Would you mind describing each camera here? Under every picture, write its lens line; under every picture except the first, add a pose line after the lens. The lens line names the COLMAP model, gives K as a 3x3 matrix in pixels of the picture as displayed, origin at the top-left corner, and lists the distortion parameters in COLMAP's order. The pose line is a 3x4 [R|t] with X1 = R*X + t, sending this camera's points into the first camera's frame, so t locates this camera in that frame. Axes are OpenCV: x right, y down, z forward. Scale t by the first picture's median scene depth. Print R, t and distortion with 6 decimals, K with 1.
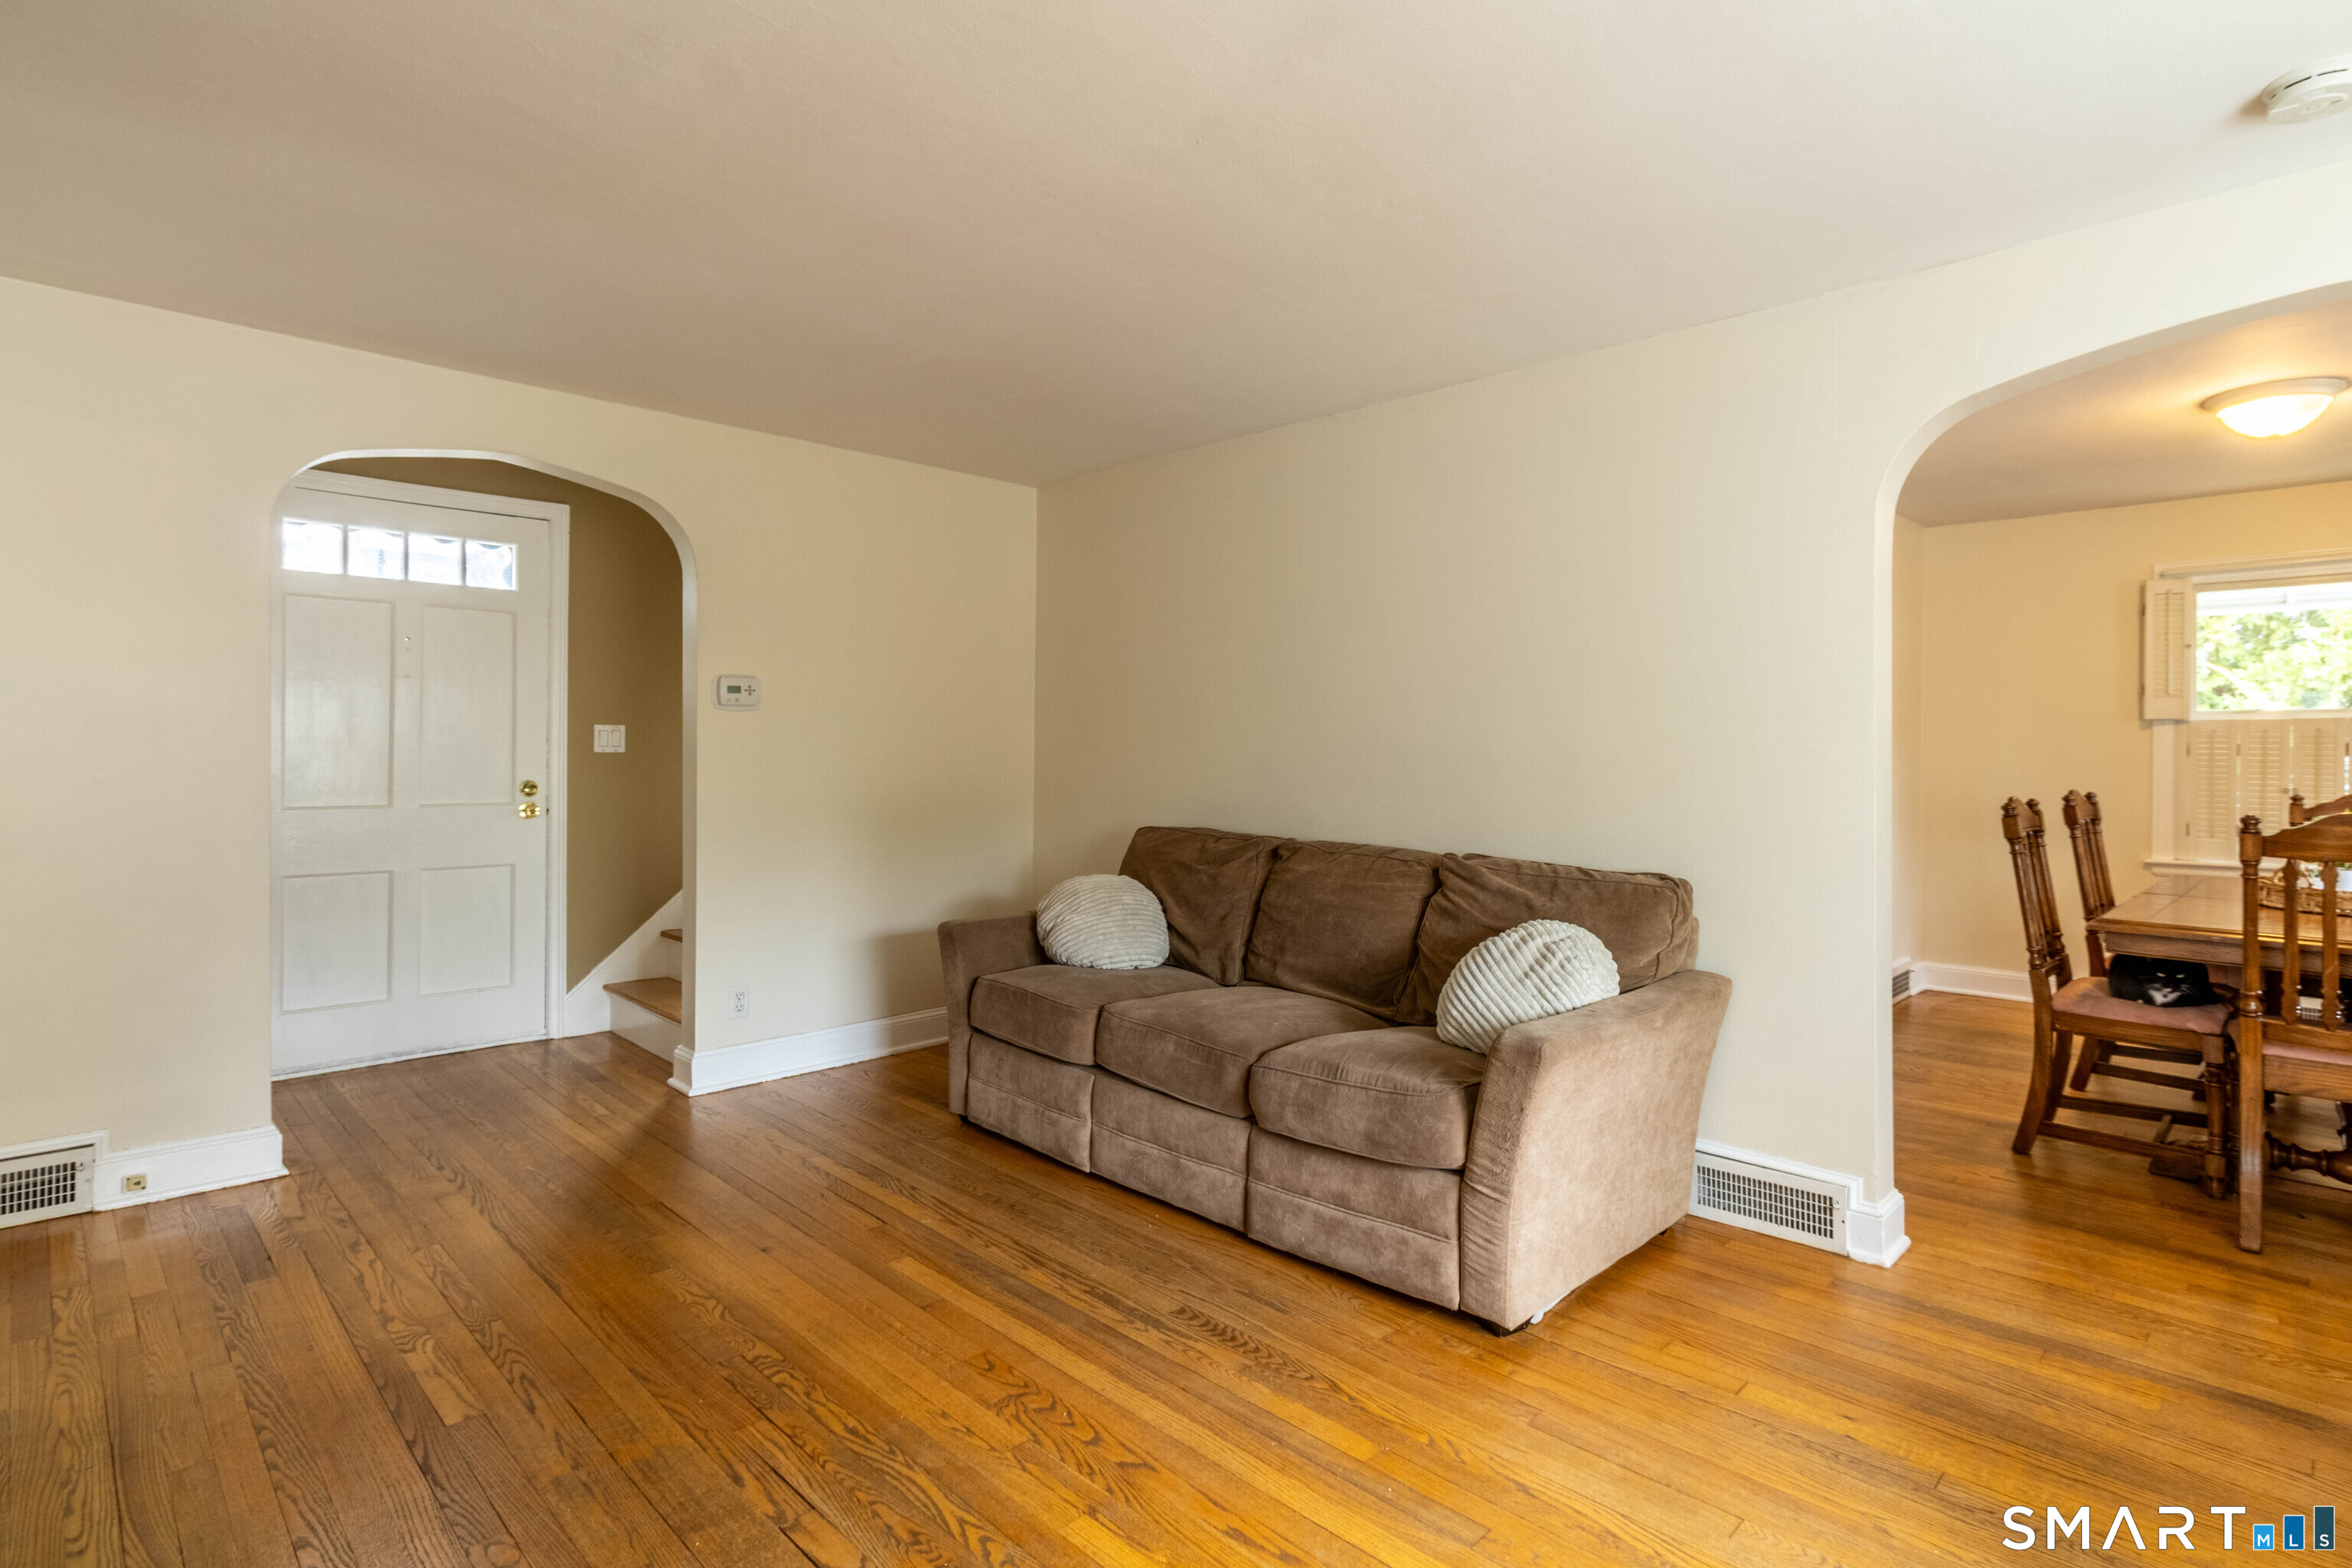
lens RADIAL K [[1202.5, 0, 1270.1], [0, 1202.5, 739.5], [0, 0, 1]] dist [0.007489, -0.000435]
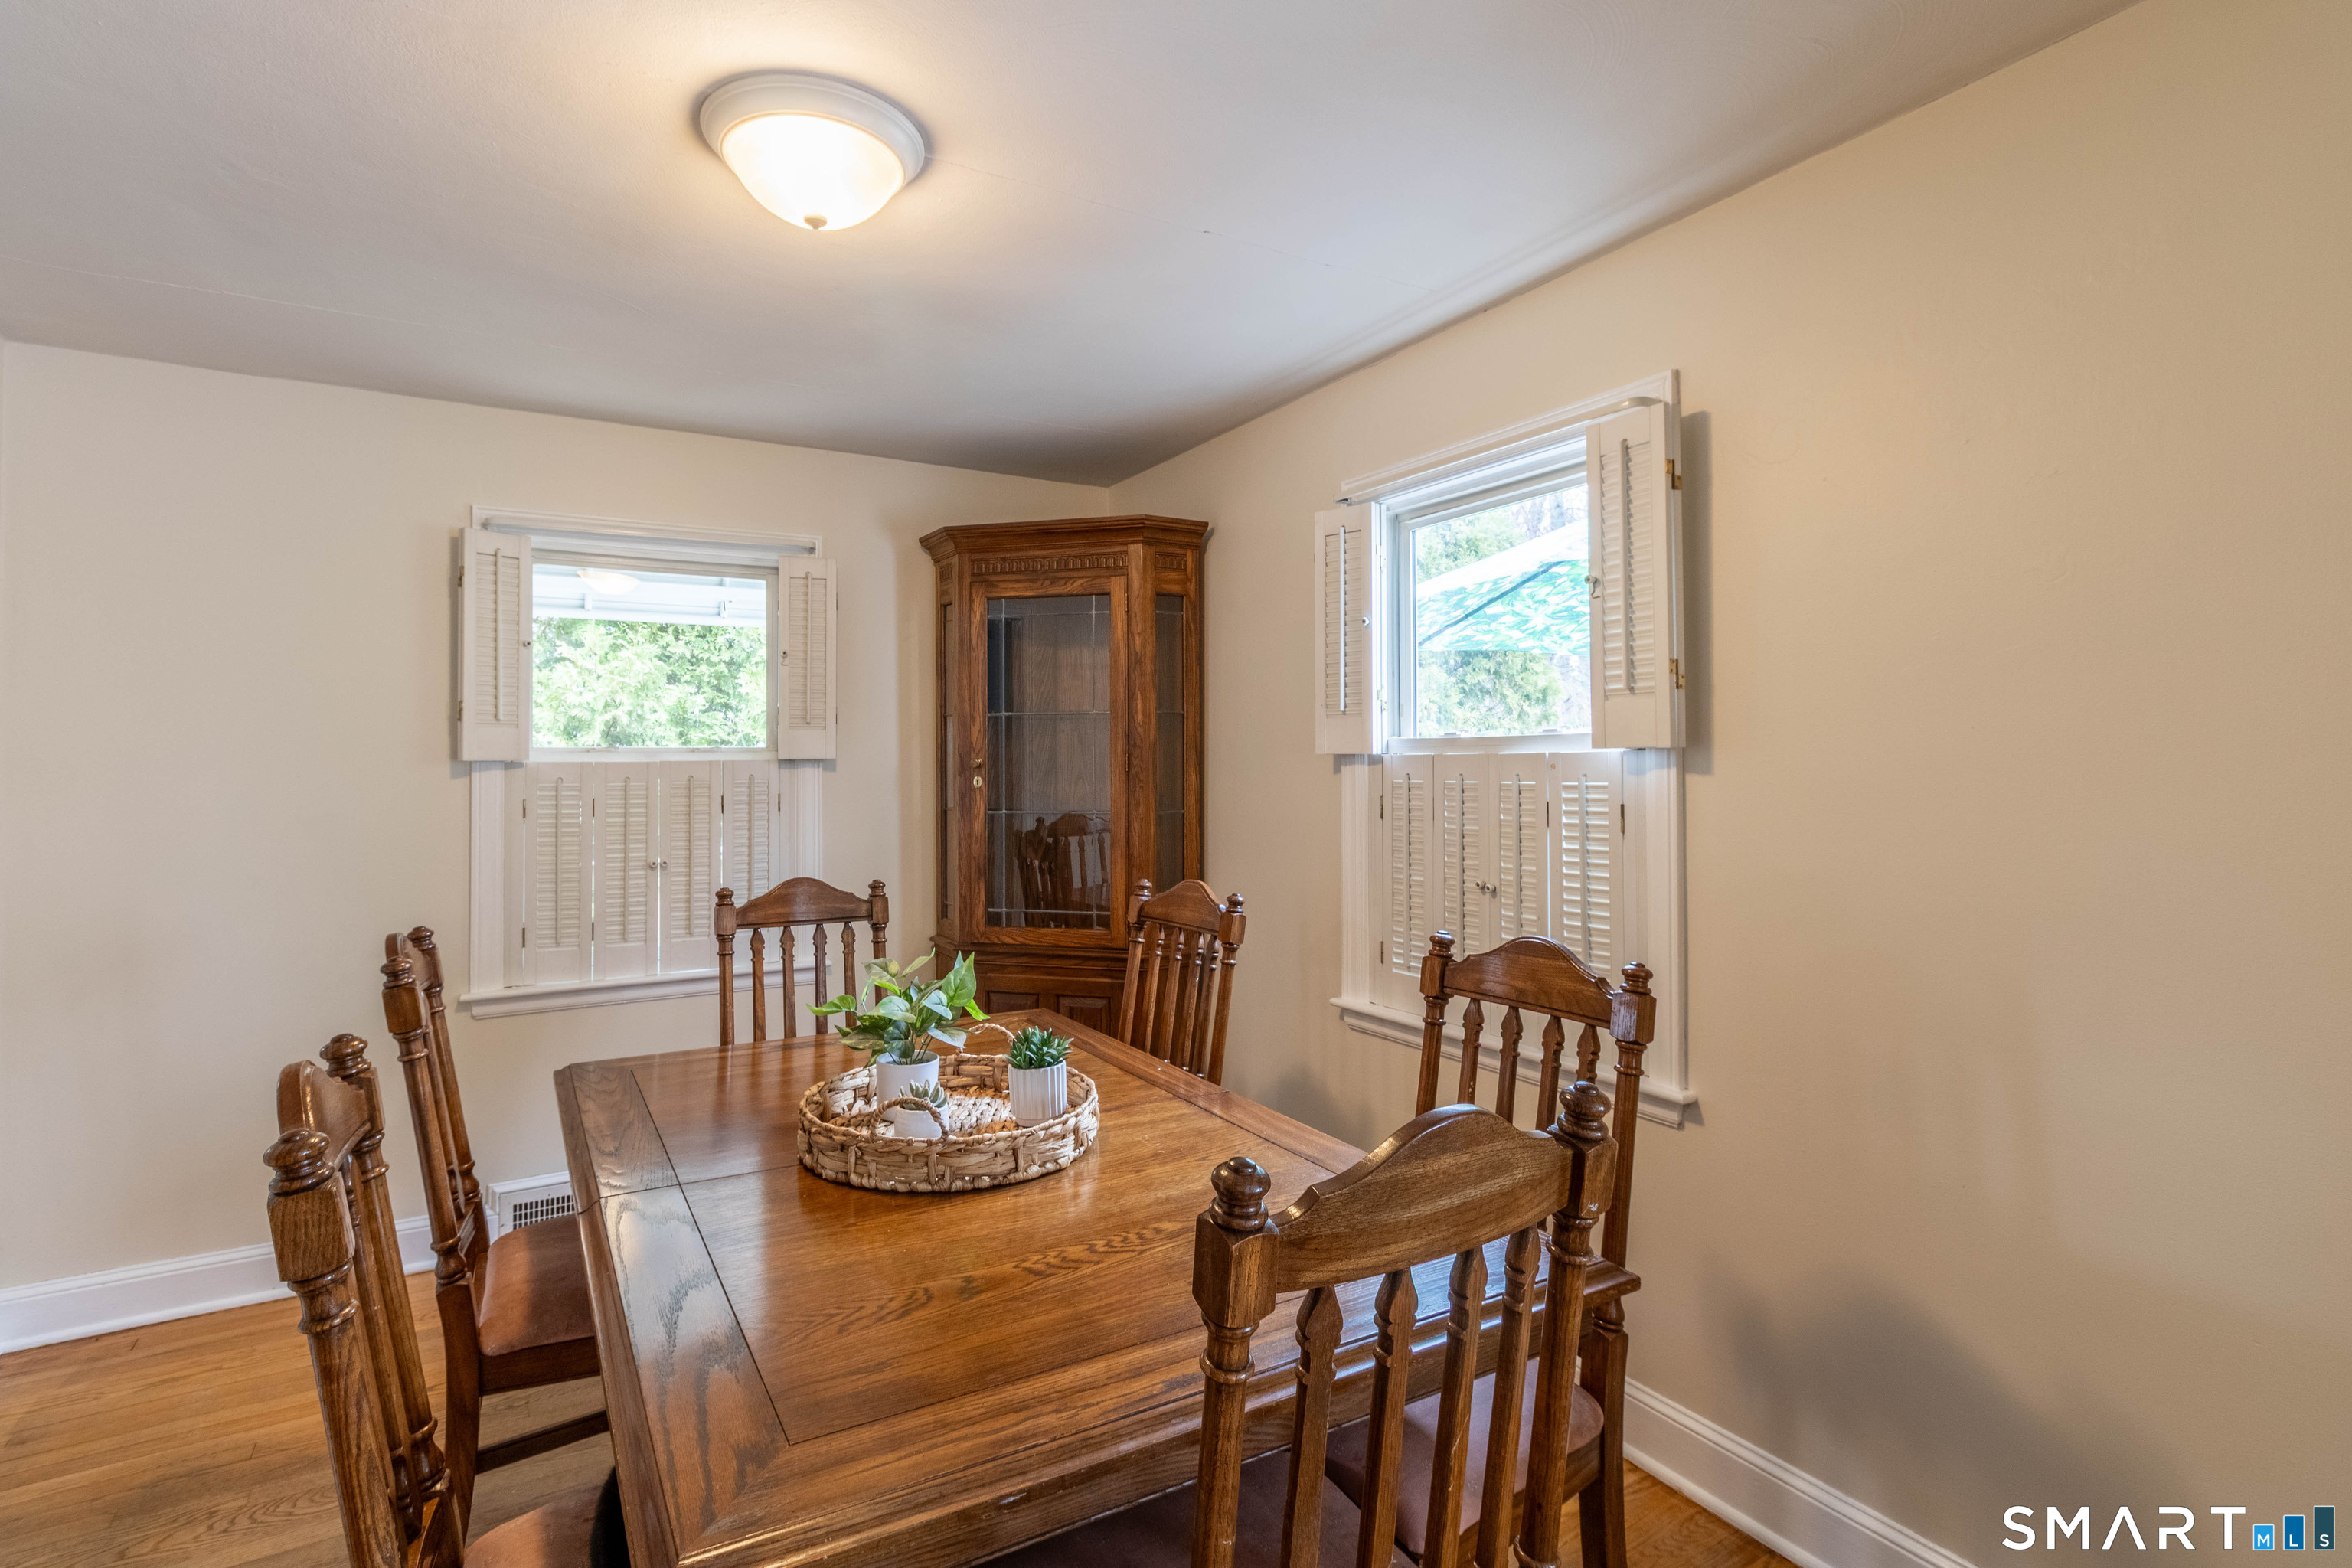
lens RADIAL K [[1098.1, 0, 1132.0], [0, 1098.1, 749.1], [0, 0, 1]] dist [0.005467, -0.001048]
pose [[0.293569, 0.006415, 0.955916, 0.608362], [-0.000623, 0.999979, -0.006519, -0.038618], [-0.955938, 0.001319, 0.293567, 1.052273]]
